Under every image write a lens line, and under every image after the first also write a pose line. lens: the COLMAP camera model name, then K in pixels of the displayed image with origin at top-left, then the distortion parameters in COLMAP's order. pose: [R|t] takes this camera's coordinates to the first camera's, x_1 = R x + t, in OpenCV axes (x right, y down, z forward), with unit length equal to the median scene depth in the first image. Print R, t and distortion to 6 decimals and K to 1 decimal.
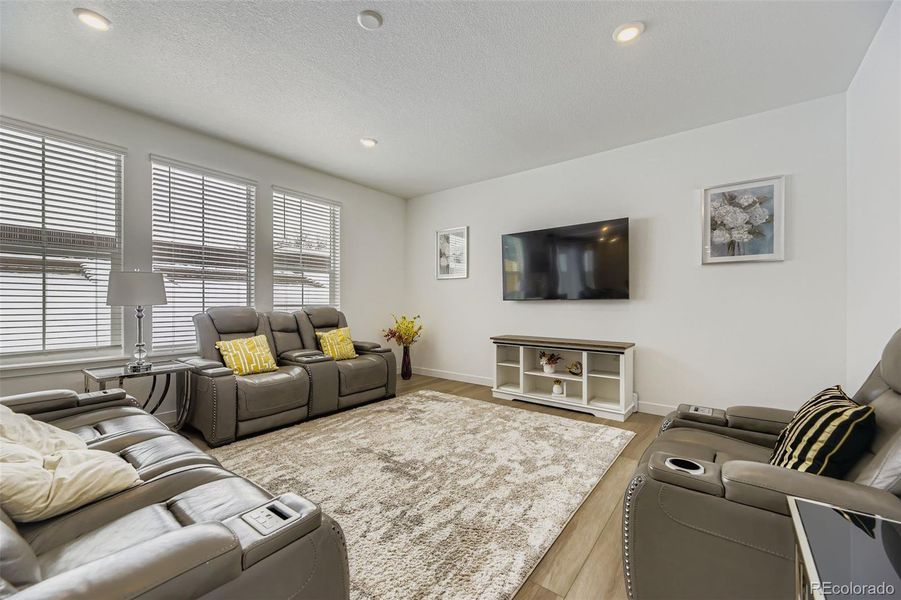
lens RADIAL K [[366.4, 0, 446.5], [0, 366.4, 302.1], [0, 0, 1]] dist [0.016913, -0.000802]
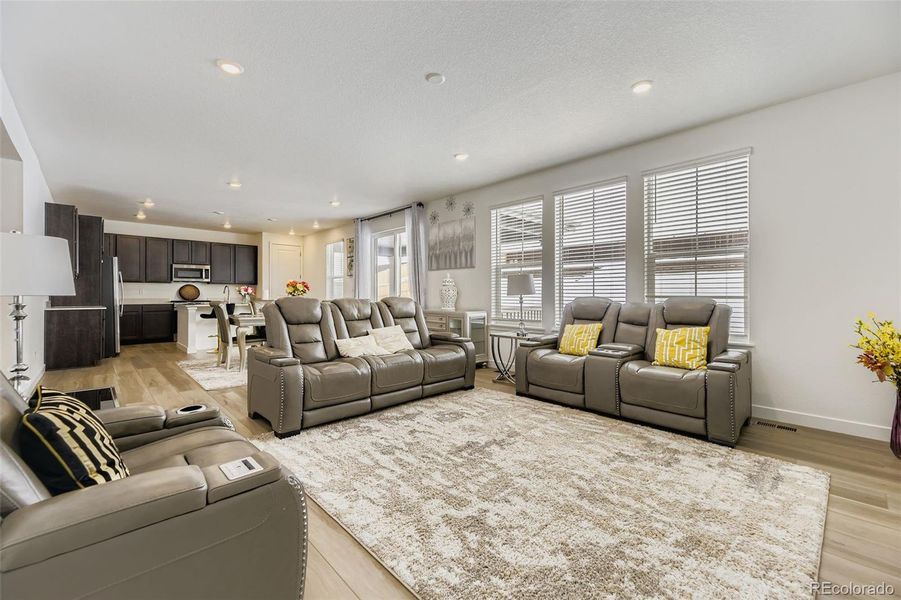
lens RADIAL K [[366.4, 0, 447.9], [0, 366.4, 292.8], [0, 0, 1]] dist [0.016913, -0.000802]
pose [[-0.143305, -0.003672, -0.989672, 0.714108], [0.001065, 0.999992, -0.003865, 0.003071], [0.989678, -0.001607, -0.143300, 0.819275]]
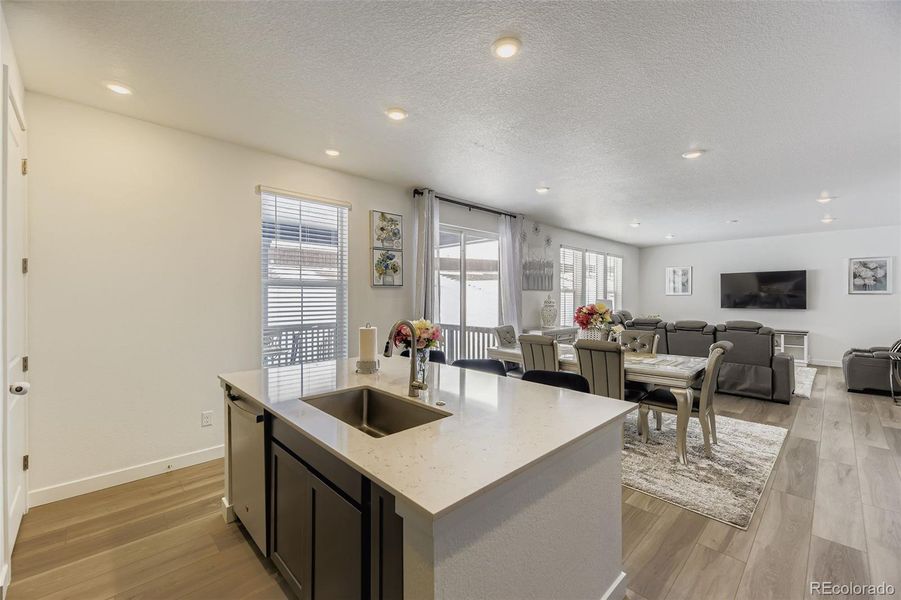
lens RADIAL K [[366.4, 0, 451.7], [0, 366.4, 301.3], [0, 0, 1]] dist [0.016913, -0.000802]
pose [[0.990622, 0.000874, -0.136629, -1.455606], [0.000956, 0.999911, 0.013332, -0.098101], [0.136628, -0.013338, 0.990533, -1.648277]]
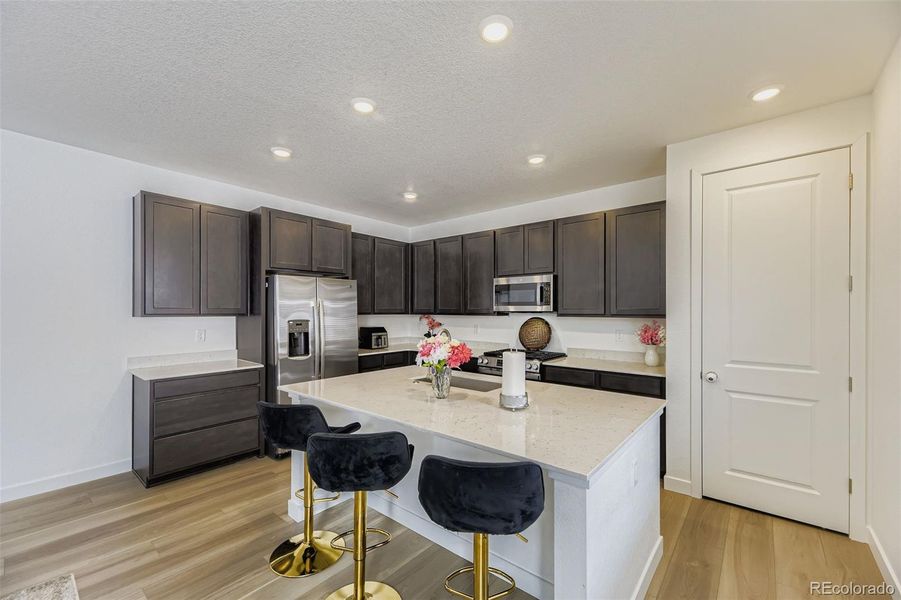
lens RADIAL K [[366.4, 0, 459.1], [0, 366.4, 313.4], [0, 0, 1]] dist [0.016913, -0.000802]
pose [[-0.999949, -0.005166, 0.008731, -1.667143], [-0.005071, 0.999928, 0.010883, -0.108049], [-0.008786, 0.010838, -0.999903, -0.243573]]
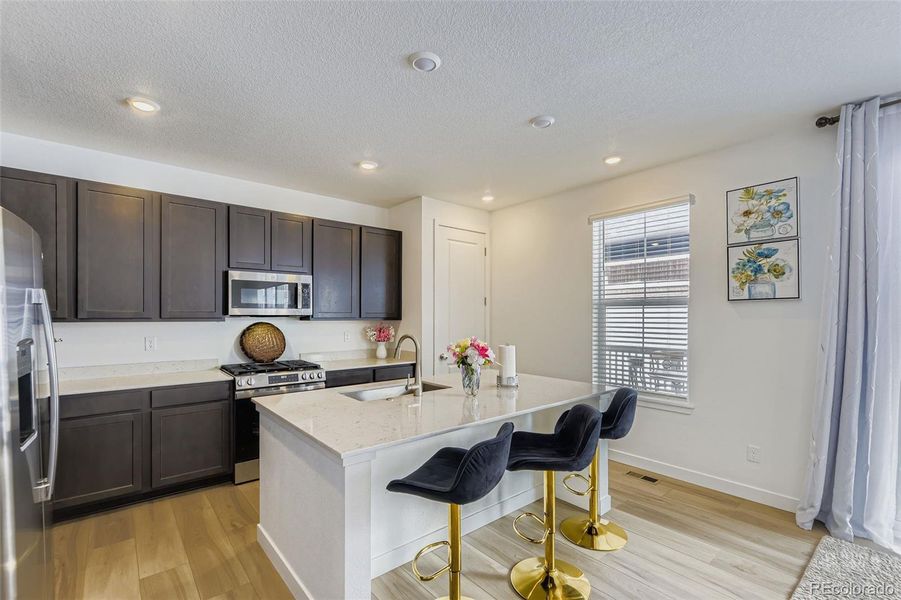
lens RADIAL K [[394.9, 0, 449.9], [0, 394.9, 320.8], [0, 0, 1]] dist [-0.003278, -0.000118]
pose [[-0.201742, 0.009394, -0.979394, -0.807256], [-0.001704, 0.999949, 0.009943, -0.096864], [0.979437, 0.003675, -0.201716, -0.825033]]
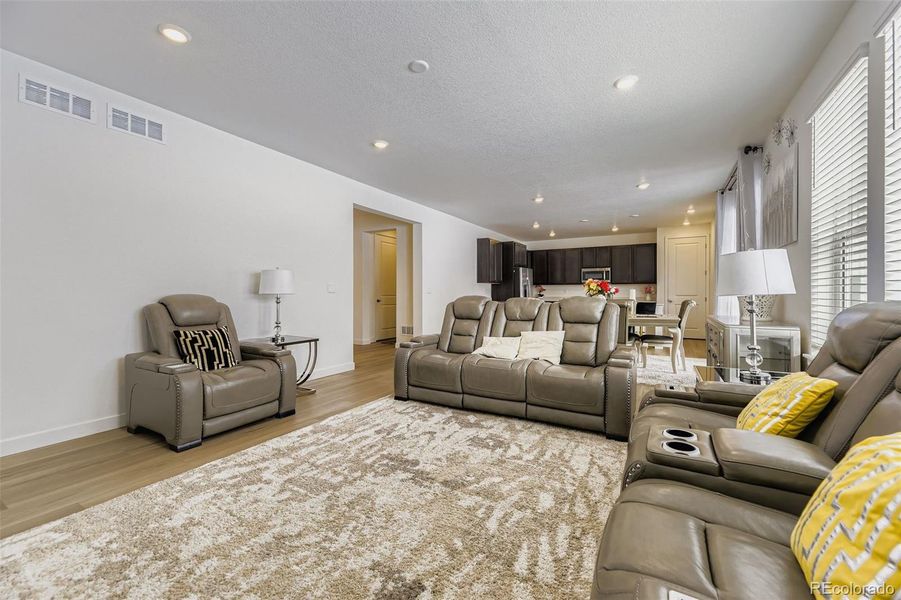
lens RADIAL K [[366.4, 0, 451.5], [0, 366.4, 292.5], [0, 0, 1]] dist [0.016913, -0.000802]
pose [[-0.988515, -0.001547, -0.151116, -0.086619], [-0.000982, 0.999992, -0.003819, 0.004397], [0.151121, -0.003627, -0.988509, 1.494383]]
